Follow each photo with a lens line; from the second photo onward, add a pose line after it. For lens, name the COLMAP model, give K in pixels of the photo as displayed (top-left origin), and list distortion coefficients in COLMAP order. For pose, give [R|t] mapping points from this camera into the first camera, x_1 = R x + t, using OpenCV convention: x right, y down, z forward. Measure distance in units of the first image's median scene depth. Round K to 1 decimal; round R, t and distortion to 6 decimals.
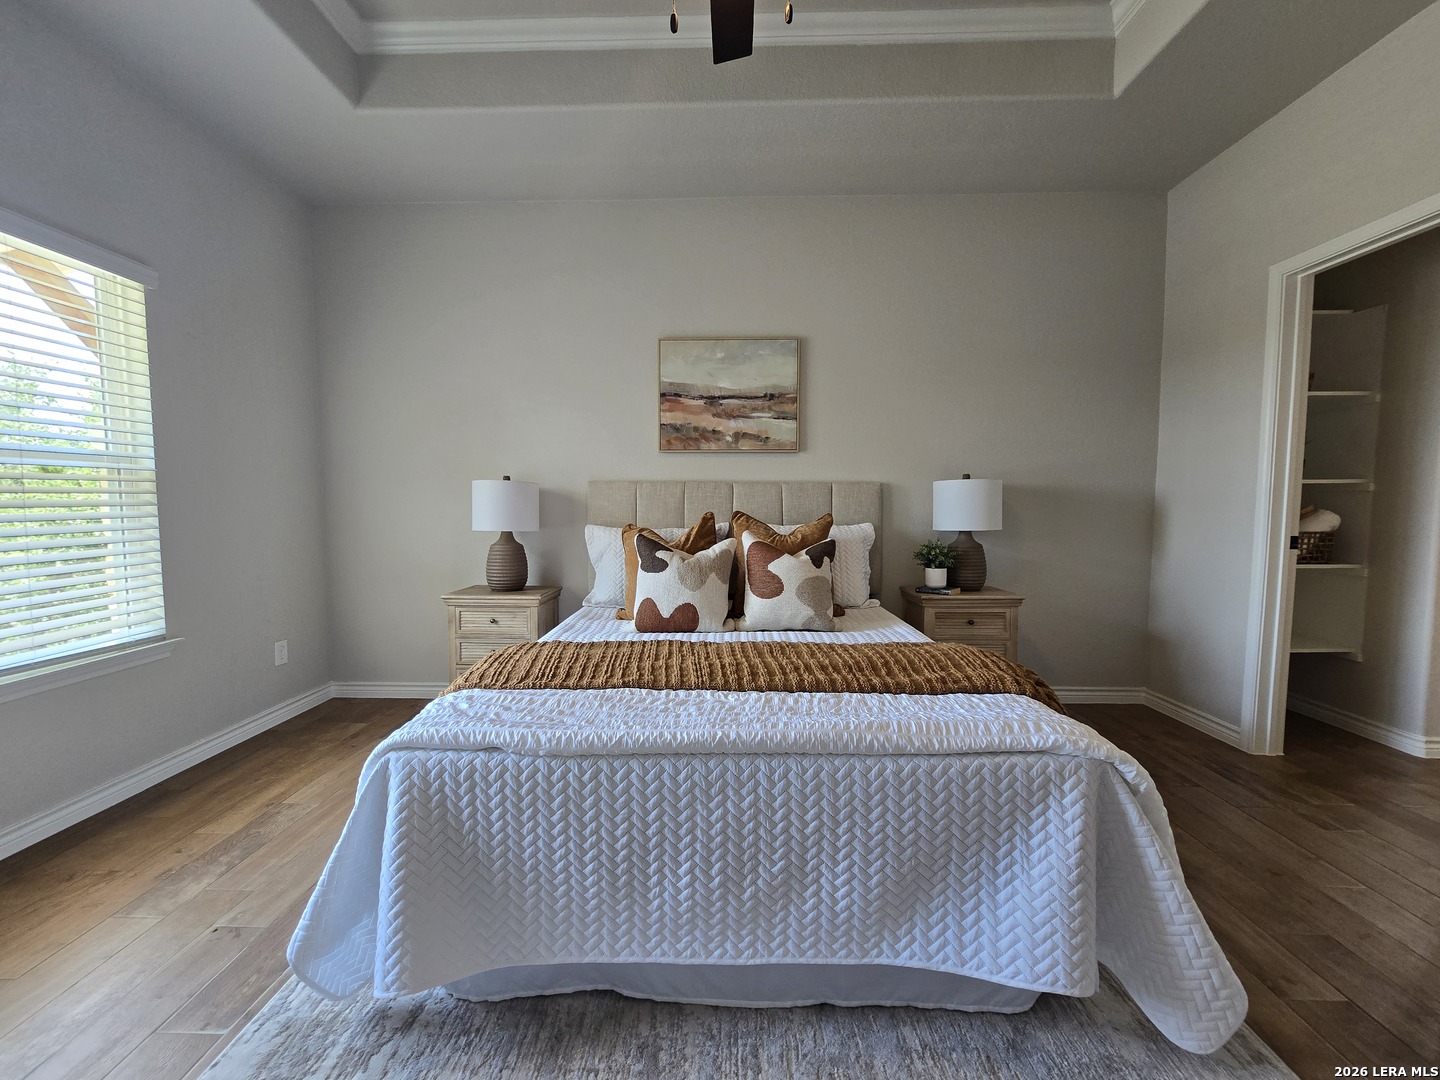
lens RADIAL K [[586.9, 0, 720.3], [0, 586.9, 544.9], [0, 0, 1]] dist [0.003574, -0.000412]
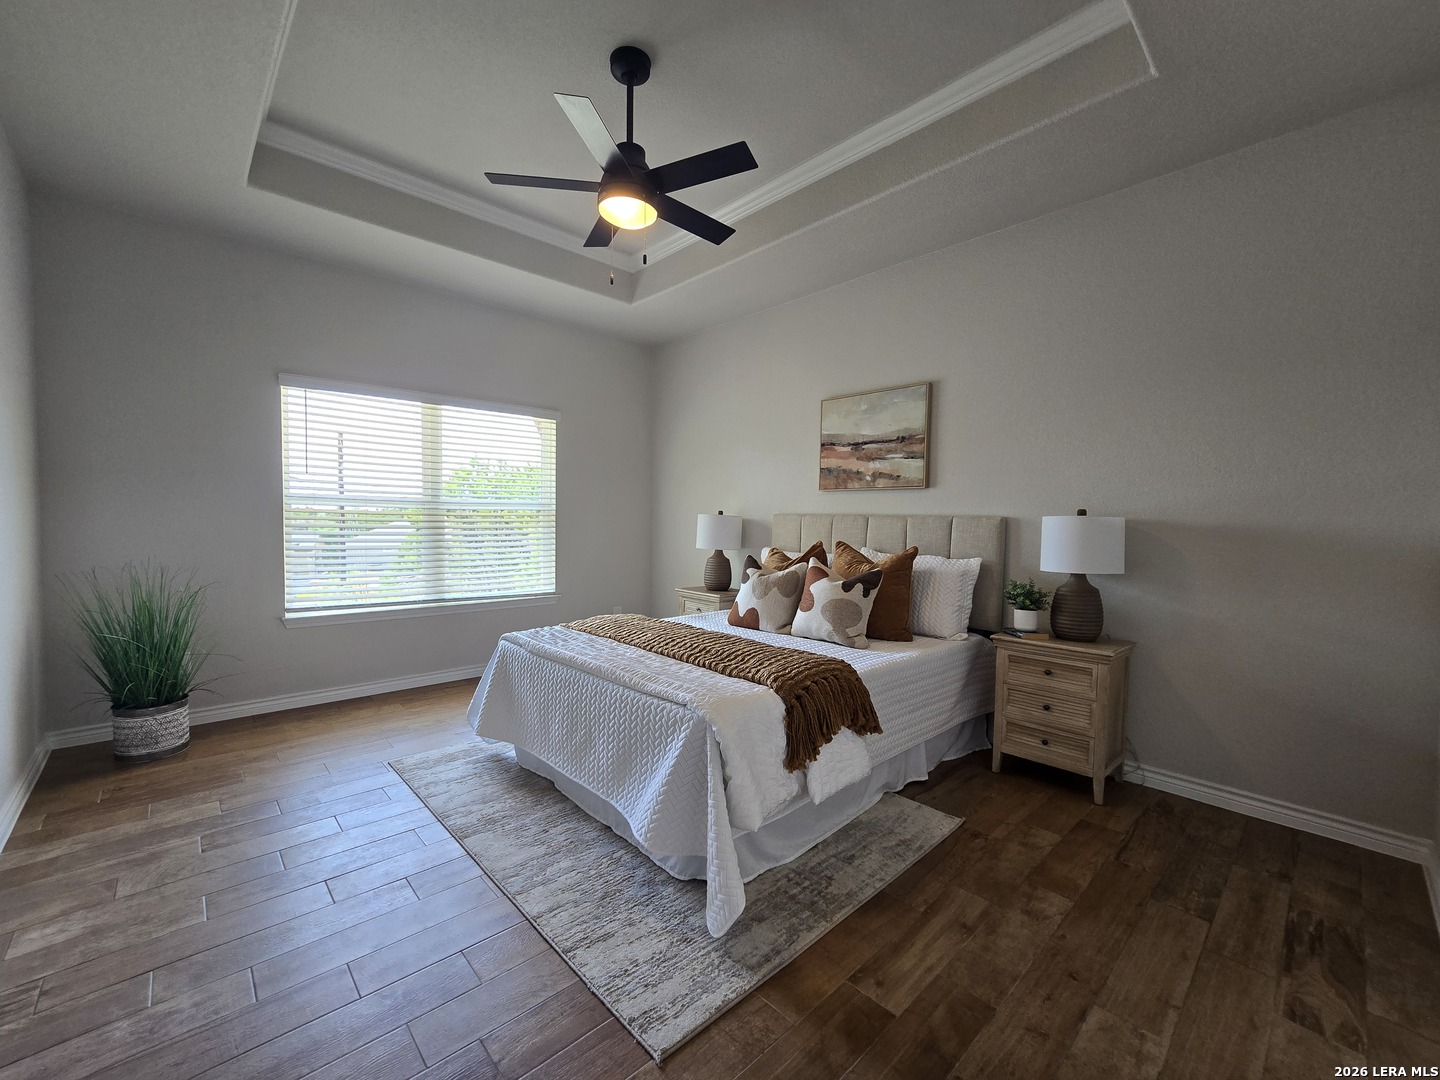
lens RADIAL K [[586.9, 0, 714.1], [0, 586.9, 544.0], [0, 0, 1]] dist [0.003574, -0.000412]
pose [[0.701225, 0.040112, -0.711811, 0.631493], [-0.066483, 0.997745, -0.009270, -0.021604], [0.709834, 0.053823, 0.702310, -0.015932]]
